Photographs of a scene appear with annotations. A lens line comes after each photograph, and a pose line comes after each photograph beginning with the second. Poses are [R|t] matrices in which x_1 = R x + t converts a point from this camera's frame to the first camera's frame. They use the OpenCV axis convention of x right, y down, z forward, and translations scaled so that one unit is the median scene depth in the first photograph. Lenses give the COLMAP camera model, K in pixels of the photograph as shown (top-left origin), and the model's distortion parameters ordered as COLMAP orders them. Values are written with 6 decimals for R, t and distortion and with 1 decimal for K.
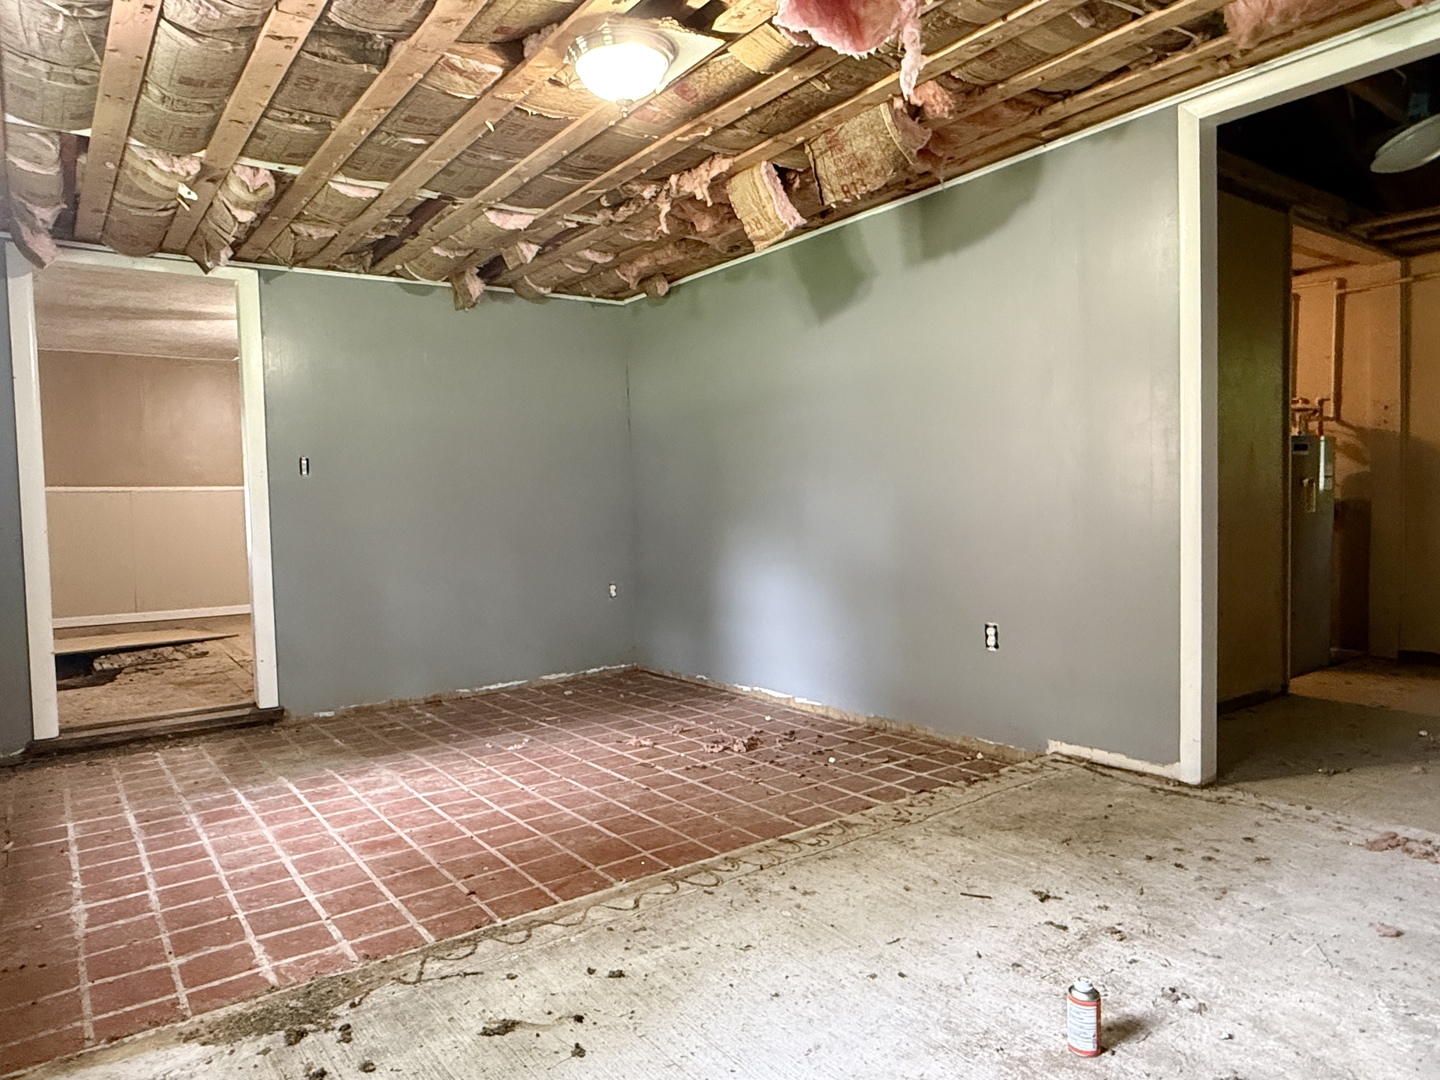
lens RADIAL K [[917.6, 0, 721.6], [0, 917.6, 548.9], [0, 0, 1]] dist [0.001686, 0.001732]
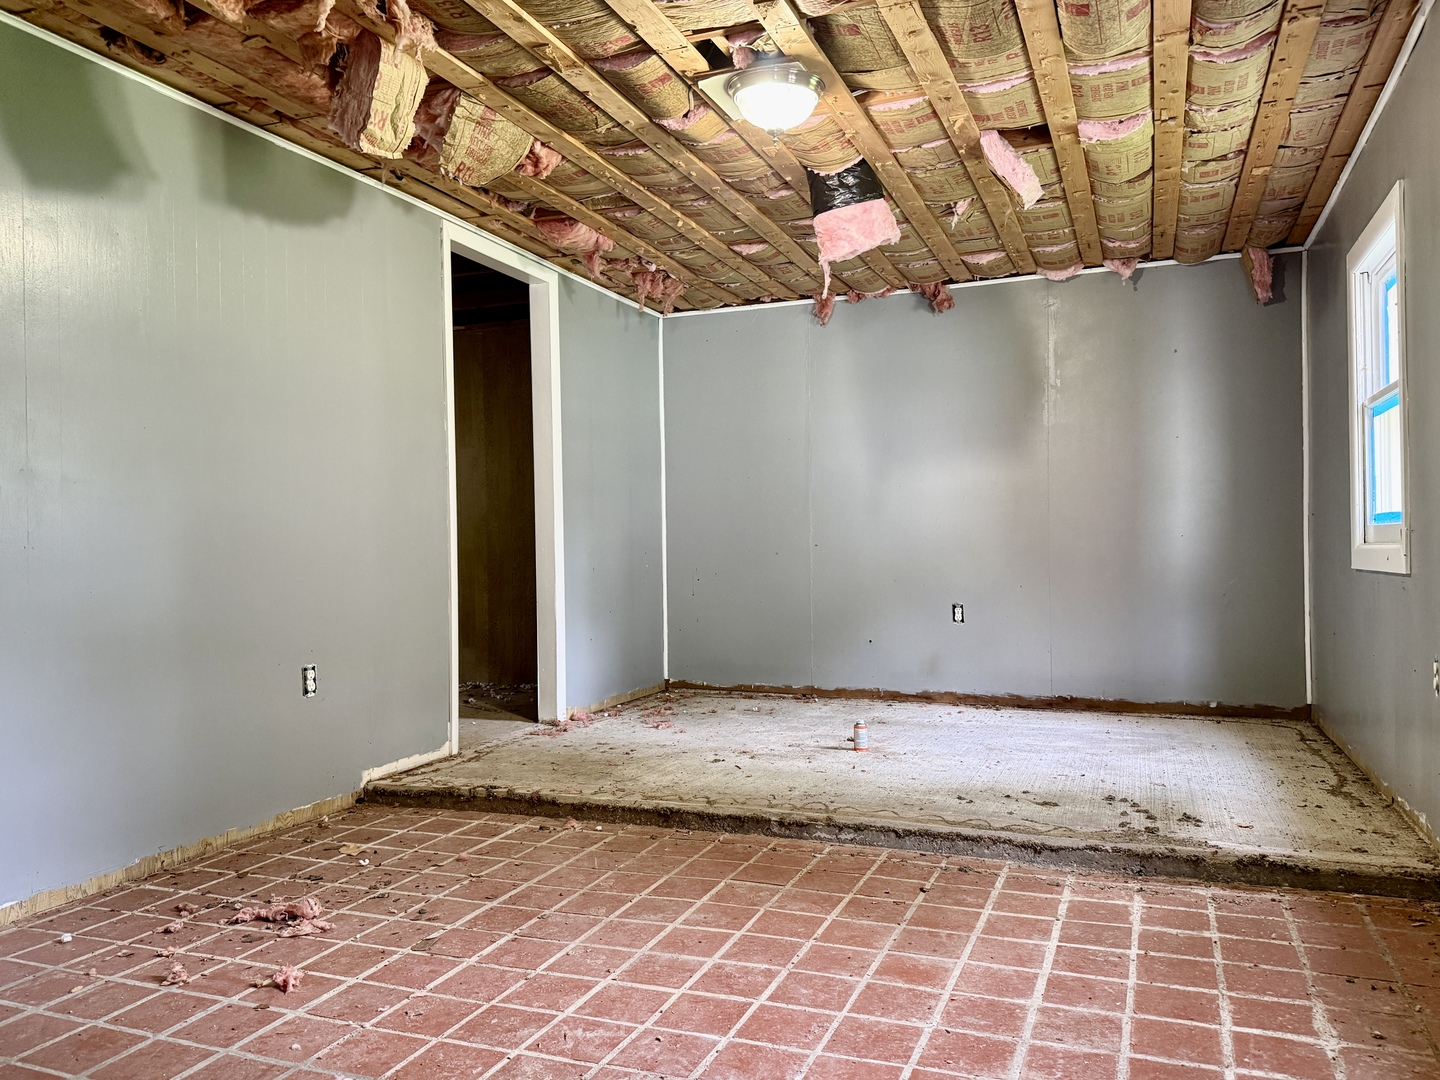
lens RADIAL K [[1065.3, 0, 730.5], [0, 1065.3, 533.6], [0, 0, 1]] dist [0.100850, -0.132149]
pose [[-0.525006, 0.045555, 0.849879, -1.061622], [0.076271, 0.997067, -0.006329, -0.006517], [-0.847674, 0.061498, -0.526940, 1.615431]]
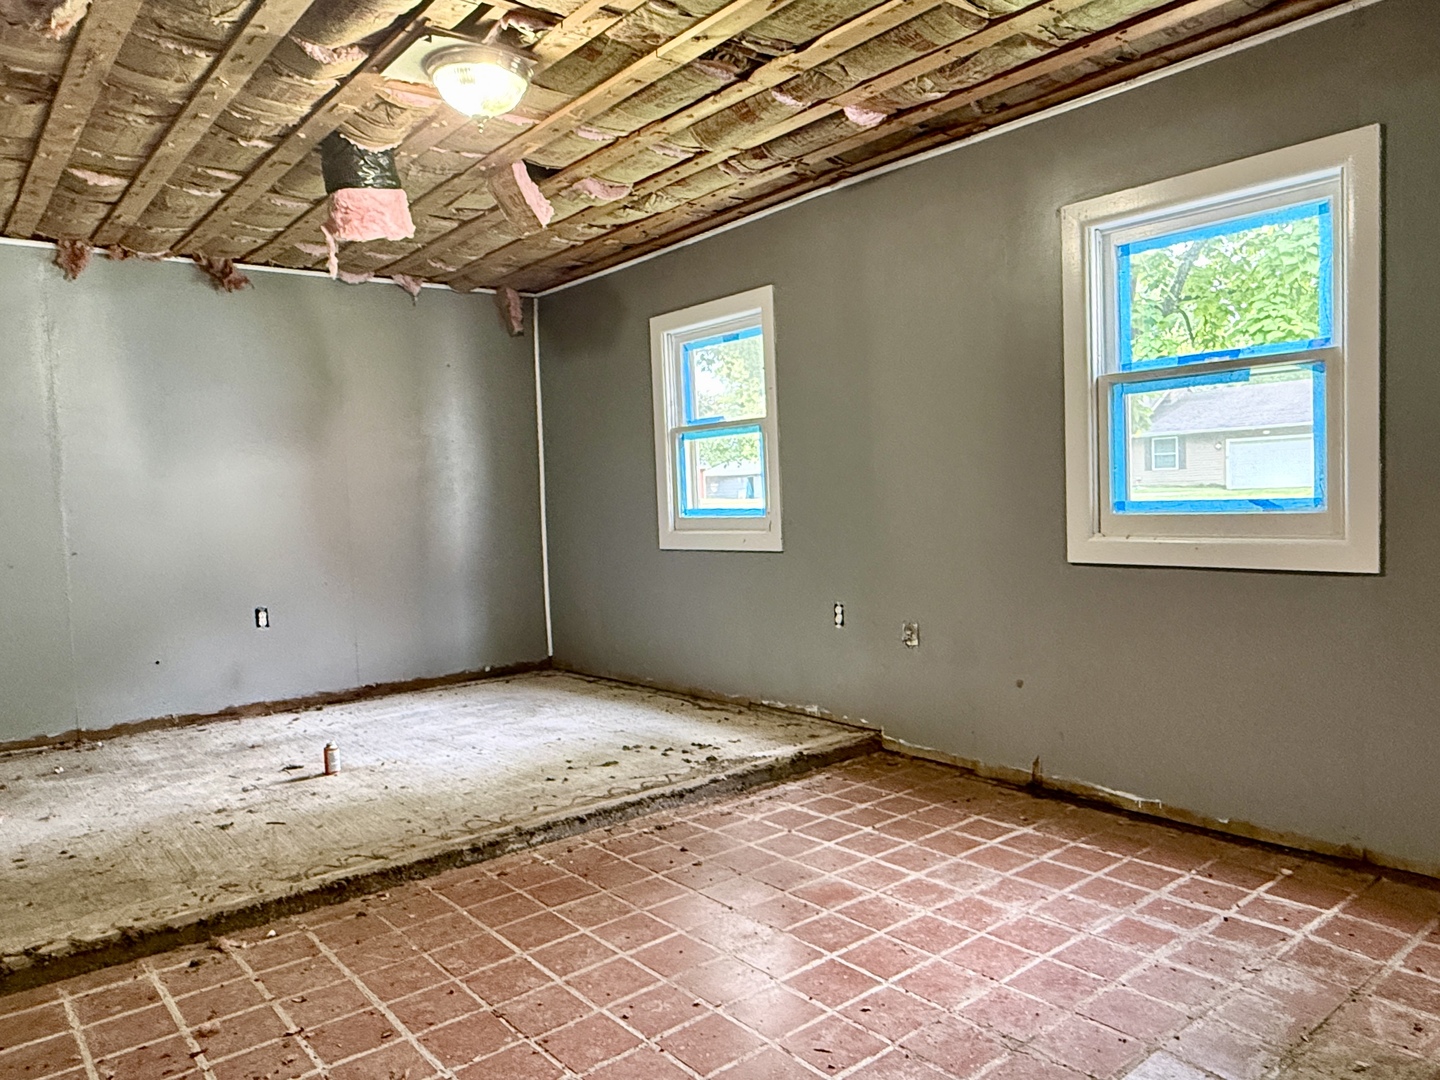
lens RADIAL K [[1012.9, 0, 700.6], [0, 1012.9, 542.0], [0, 0, 1]] dist [0.003358, 0.002456]
pose [[-0.997242, 0.069838, -0.025109, -0.266862], [0.066862, 0.992284, 0.104409, -0.110821], [0.032207, 0.102442, -0.994217, 2.013845]]
